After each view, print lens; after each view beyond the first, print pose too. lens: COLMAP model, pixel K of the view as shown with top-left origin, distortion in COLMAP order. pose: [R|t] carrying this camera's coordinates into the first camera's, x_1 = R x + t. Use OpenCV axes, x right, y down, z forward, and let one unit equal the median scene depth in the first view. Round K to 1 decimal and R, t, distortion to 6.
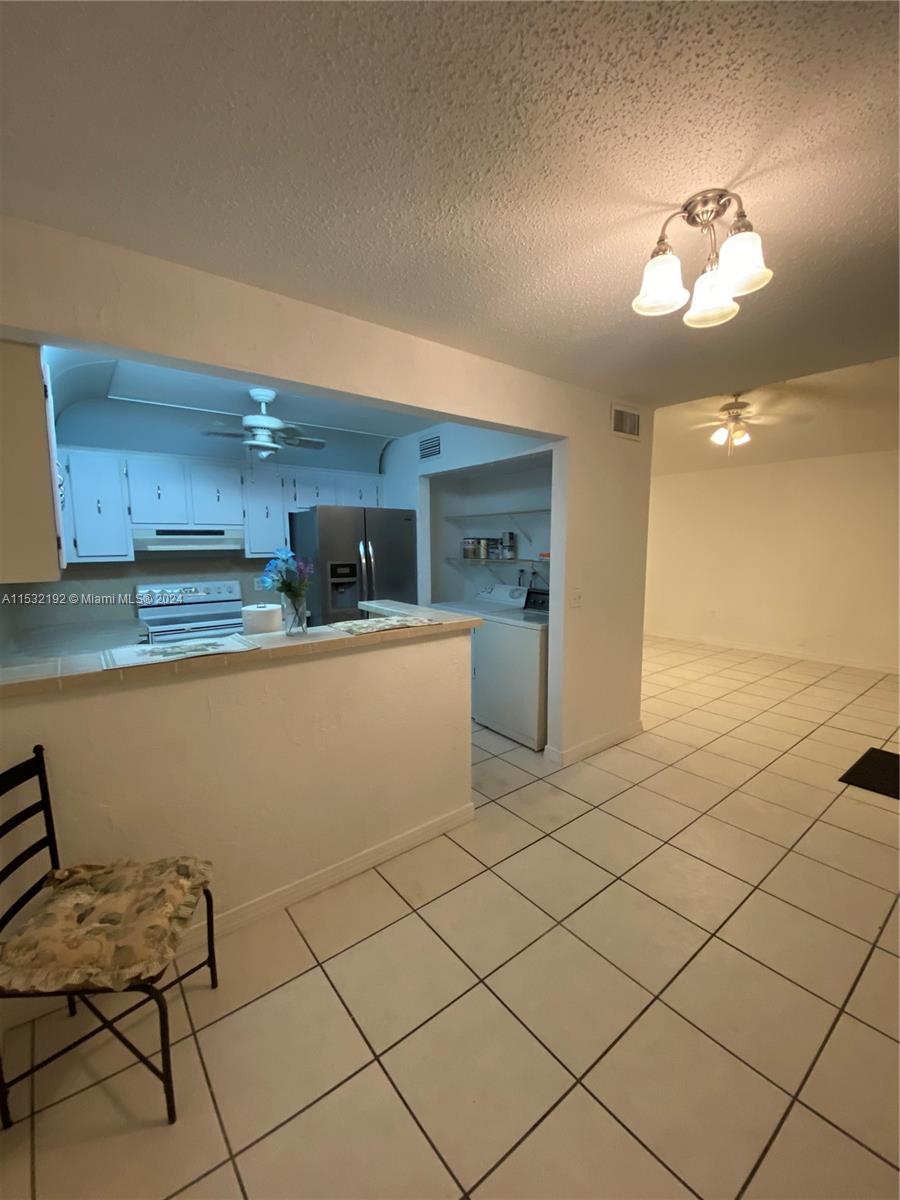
lens RADIAL K [[492.0, 0, 454.9], [0, 492.0, 599.2], [0, 0, 1]] dist [0.011093, -0.000978]
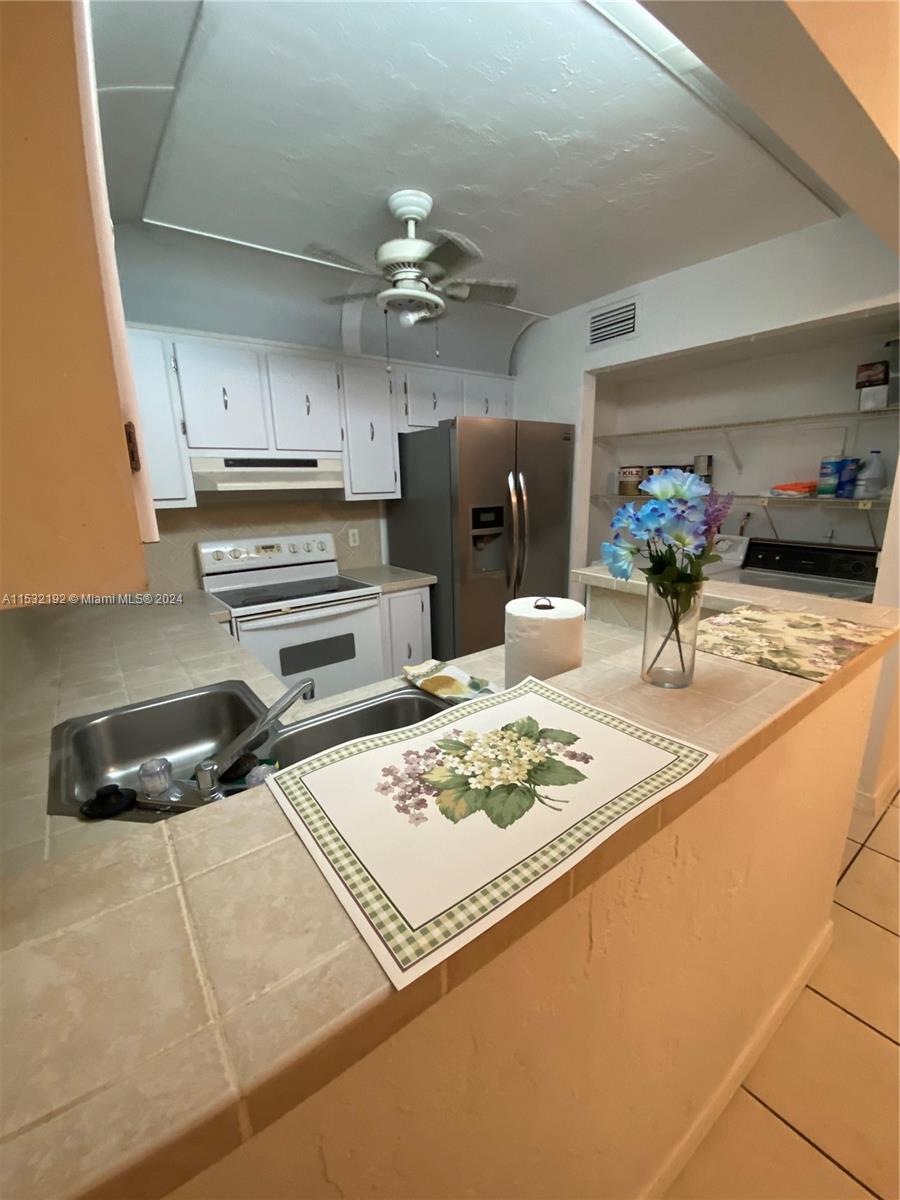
lens RADIAL K [[492.0, 0, 444.8], [0, 492.0, 602.5], [0, 0, 1]] dist [0.011093, -0.000978]
pose [[0.999523, -0.009507, -0.029374, -0.264340], [0.013185, 0.991727, 0.127689, -0.027644], [0.027917, -0.128015, 0.991379, 0.299271]]
